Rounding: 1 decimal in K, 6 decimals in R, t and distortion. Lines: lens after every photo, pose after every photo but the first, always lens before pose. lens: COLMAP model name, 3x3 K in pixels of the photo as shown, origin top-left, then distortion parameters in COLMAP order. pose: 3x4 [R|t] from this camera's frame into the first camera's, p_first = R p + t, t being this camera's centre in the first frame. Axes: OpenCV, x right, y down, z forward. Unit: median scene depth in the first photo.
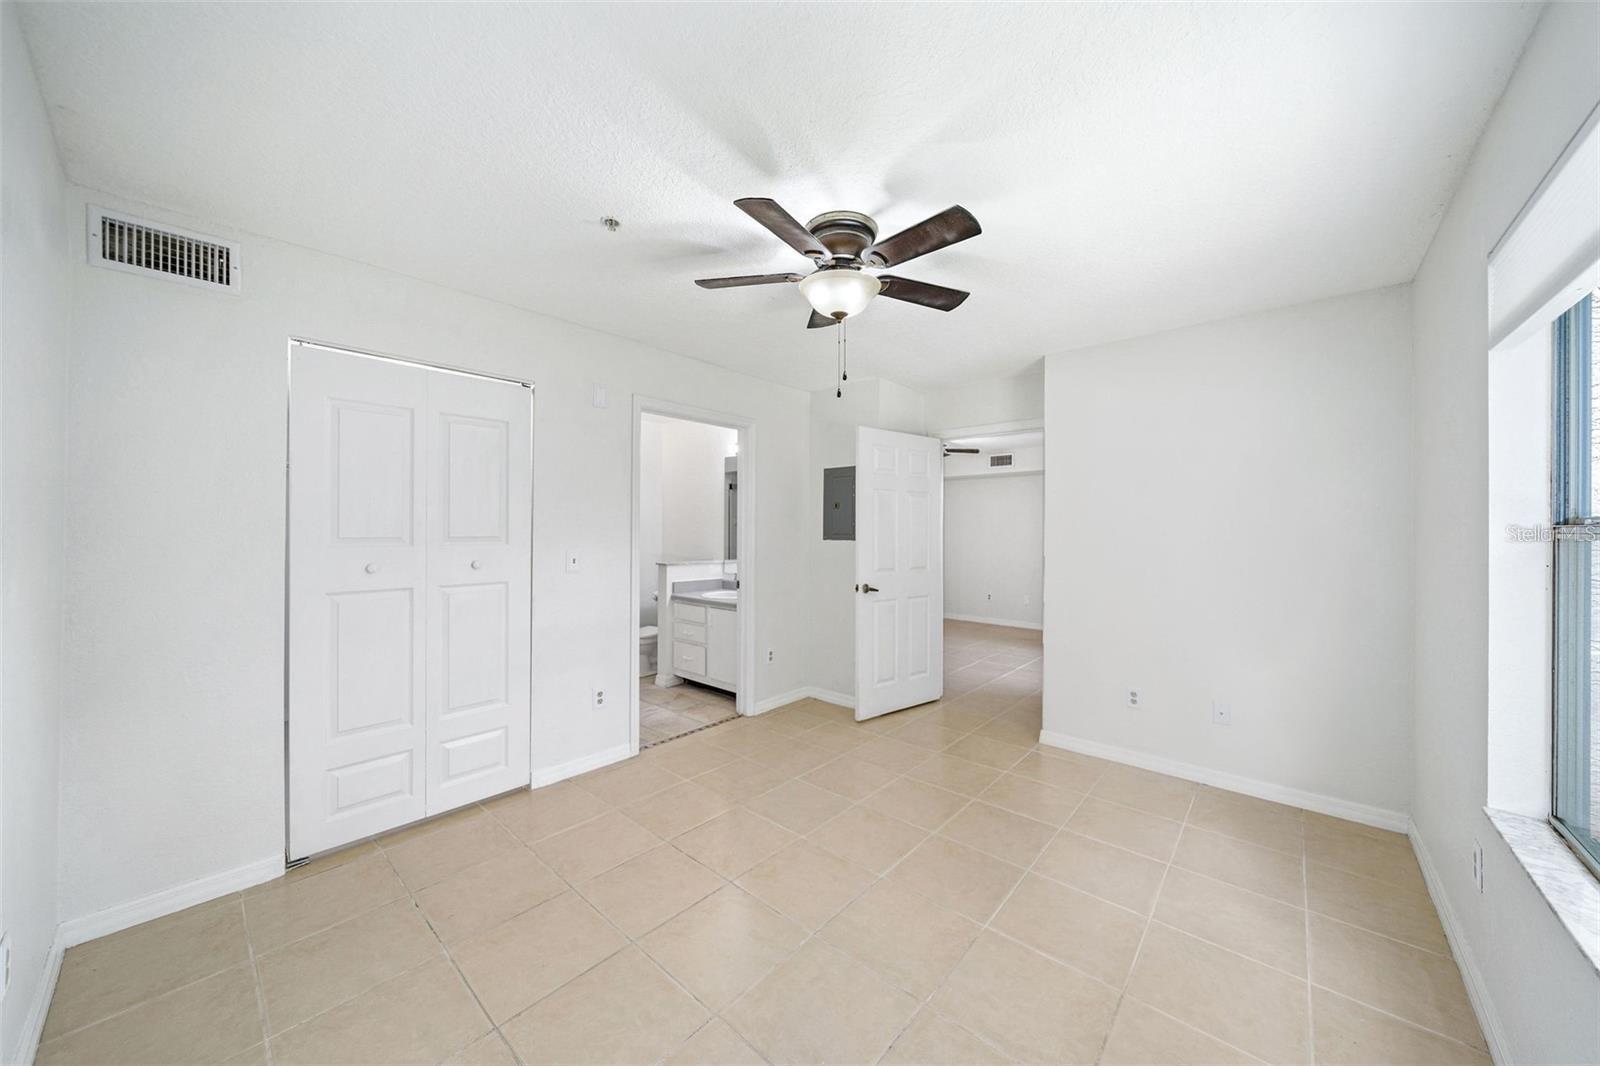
lens RADIAL K [[551.8, 0, 795.8], [0, 551.8, 536.5], [0, 0, 1]] dist [0.000118, -0.000024]
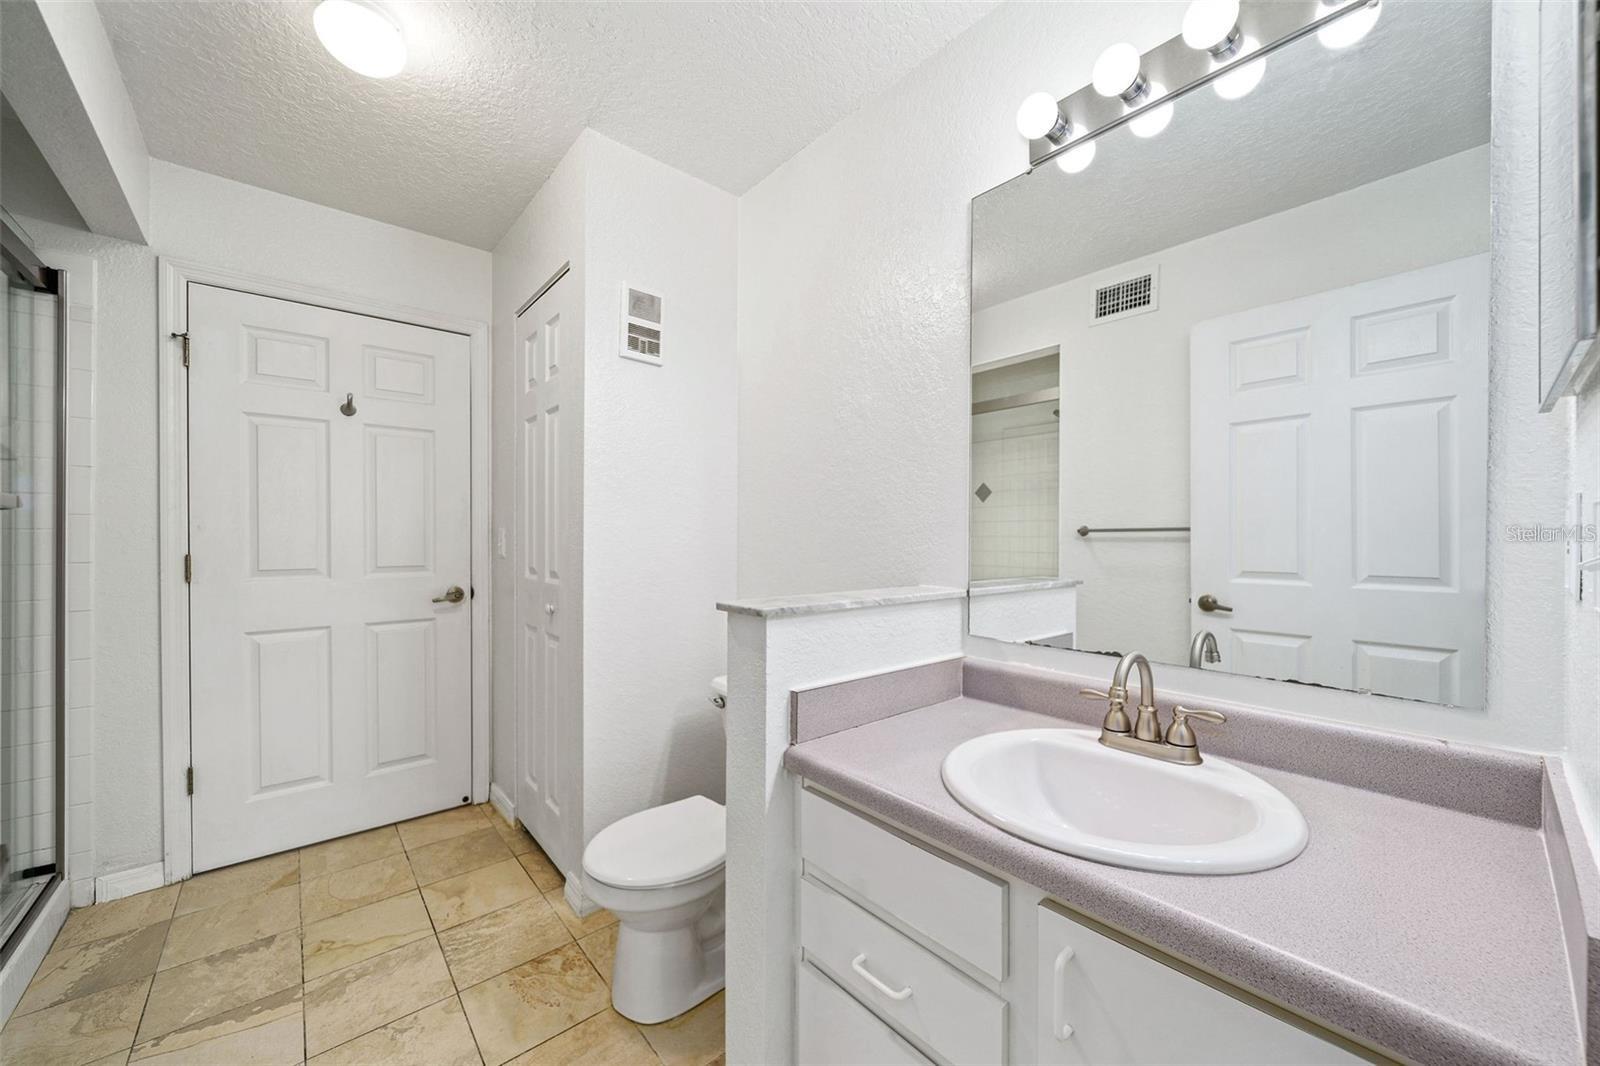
lens RADIAL K [[594.7, 0, 796.8], [0, 594.7, 540.1], [0, 0, 1]] dist [0.000235, 0.000005]
pose [[0.991938, 0.000564, -0.126721, -0.180640], [-0.001179, 0.999988, -0.004777, 0.021695], [0.126717, 0.004888, 0.991927, 0.721653]]
